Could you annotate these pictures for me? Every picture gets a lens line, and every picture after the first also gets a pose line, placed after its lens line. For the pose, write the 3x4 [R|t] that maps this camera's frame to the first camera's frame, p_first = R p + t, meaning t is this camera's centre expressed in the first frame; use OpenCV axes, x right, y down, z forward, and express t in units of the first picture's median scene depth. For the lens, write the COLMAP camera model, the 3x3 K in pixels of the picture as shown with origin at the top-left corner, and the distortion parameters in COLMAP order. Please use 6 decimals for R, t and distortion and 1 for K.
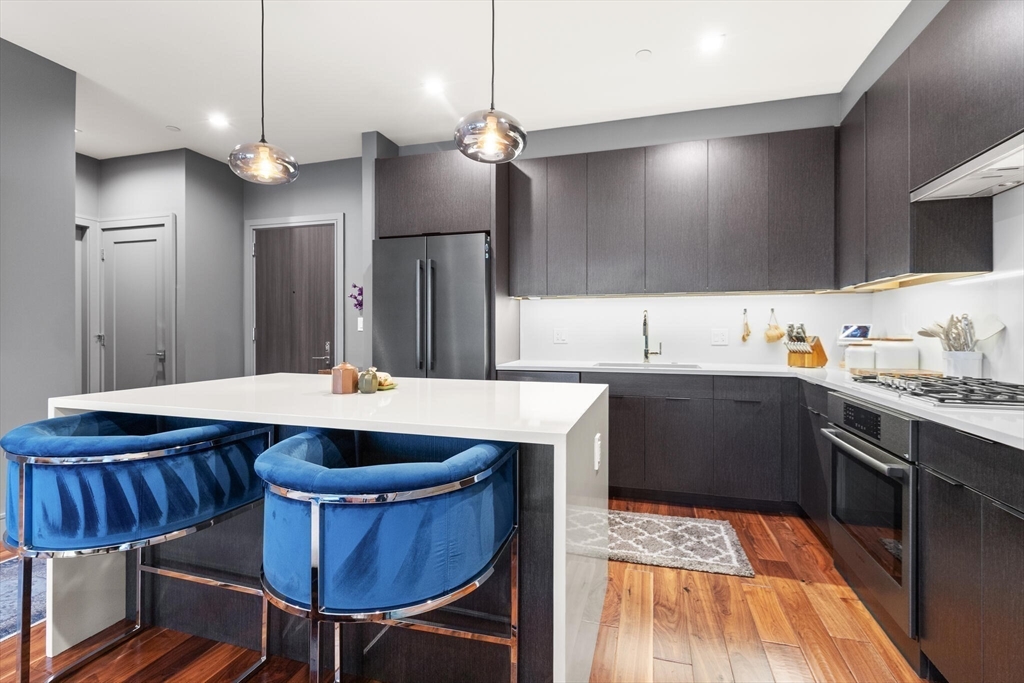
lens RADIAL K [[462.7, 0, 515.1], [0, 462.7, 336.1], [0, 0, 1]] dist [0.004730, -0.000266]
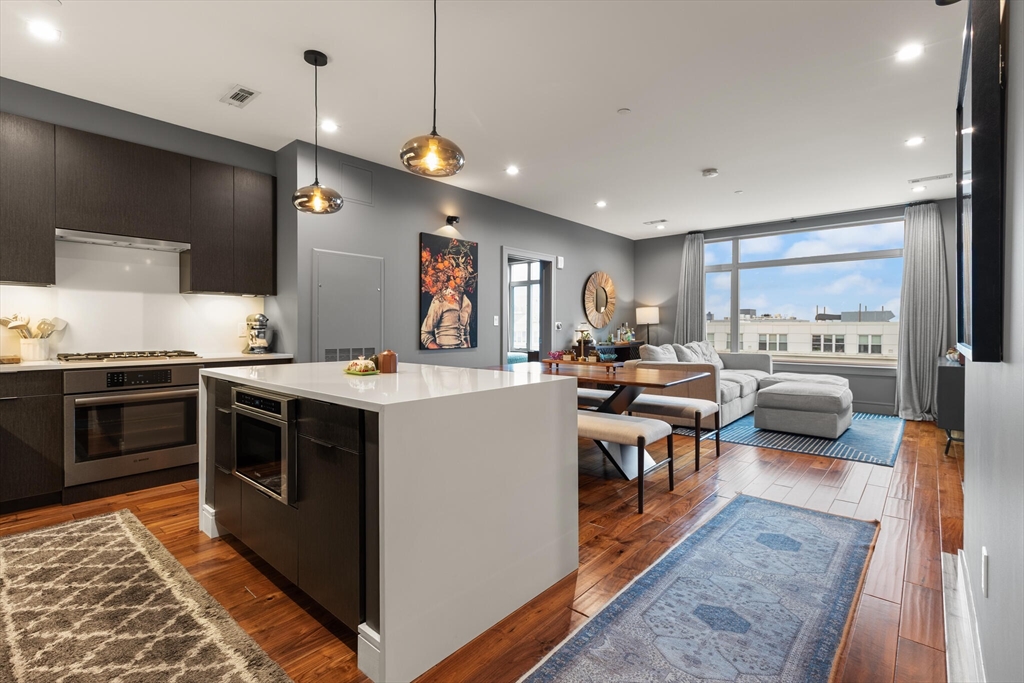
lens RADIAL K [[470.5, 0, 515.4], [0, 470.5, 330.9], [0, 0, 1]] dist [0.007900, -0.001579]
pose [[-0.910542, -0.006678, 0.413362, -0.692698], [0.000138, 0.999865, 0.016457, -0.011181], [-0.413416, 0.015042, -0.910418, 1.160199]]
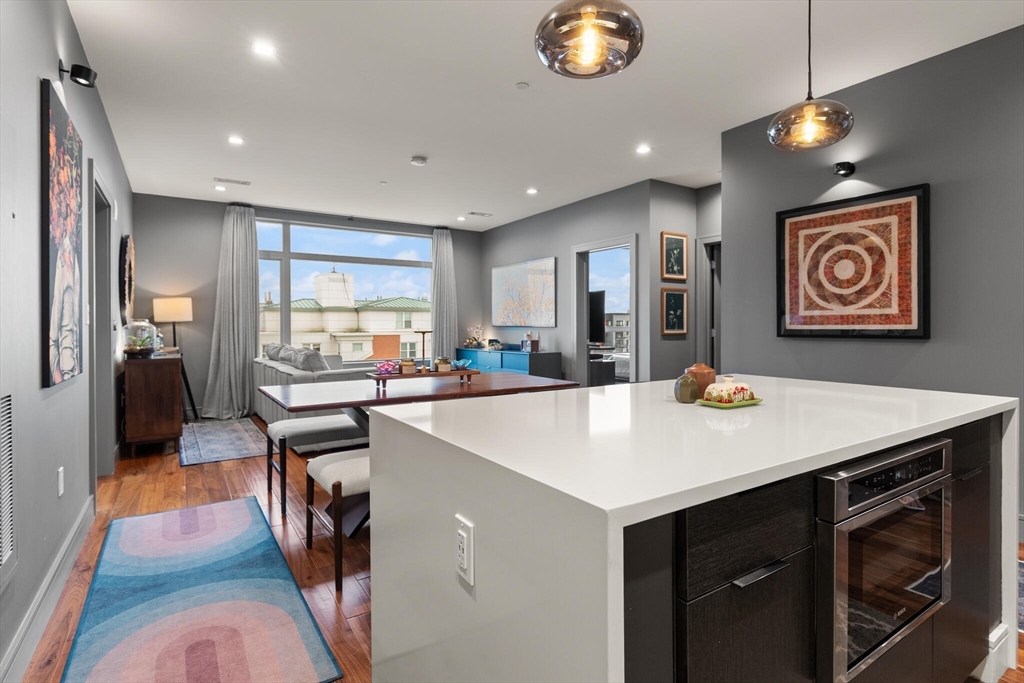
lens RADIAL K [[514.6, 0, 519.1], [0, 514.6, 332.7], [0, 0, 1]] dist [-0.002339, -0.000703]
pose [[-0.639803, 0.007239, -0.768505, 0.317798], [-0.008492, 0.999828, 0.016488, -0.007391], [0.768492, 0.017075, -0.639632, 0.756998]]
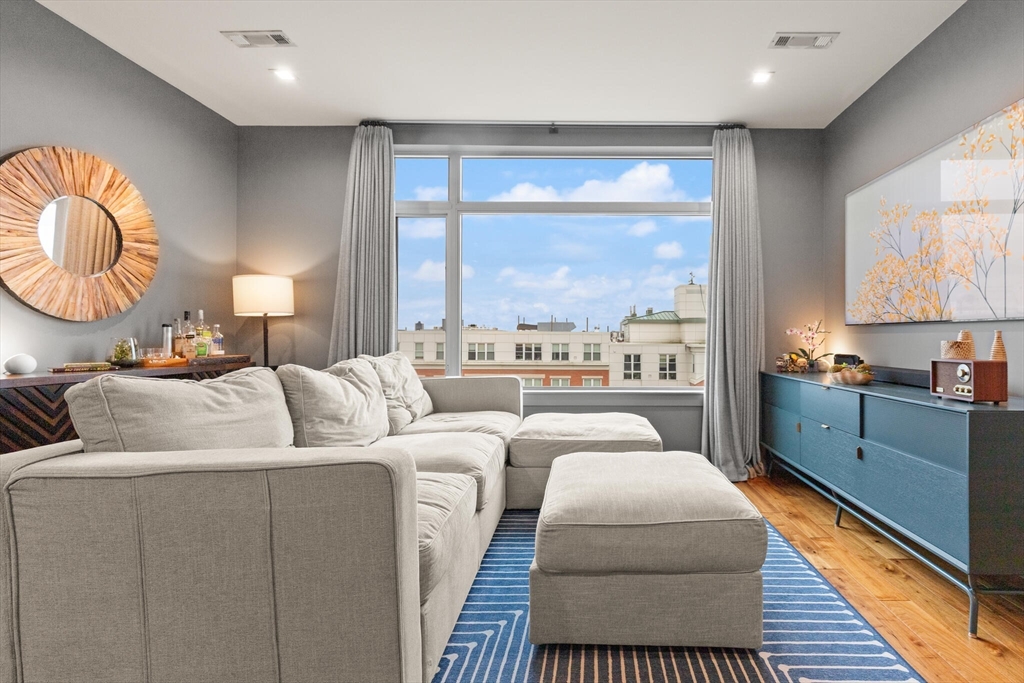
lens RADIAL K [[491.8, 0, 588.2], [0, 491.8, 337.9], [0, 0, 1]] dist [0.001143, 0.000079]
pose [[-0.956741, -0.006809, -0.290861, -0.681527], [-0.009187, 0.999935, 0.006811, 0.029193], [0.290796, 0.009189, -0.956741, -0.089979]]
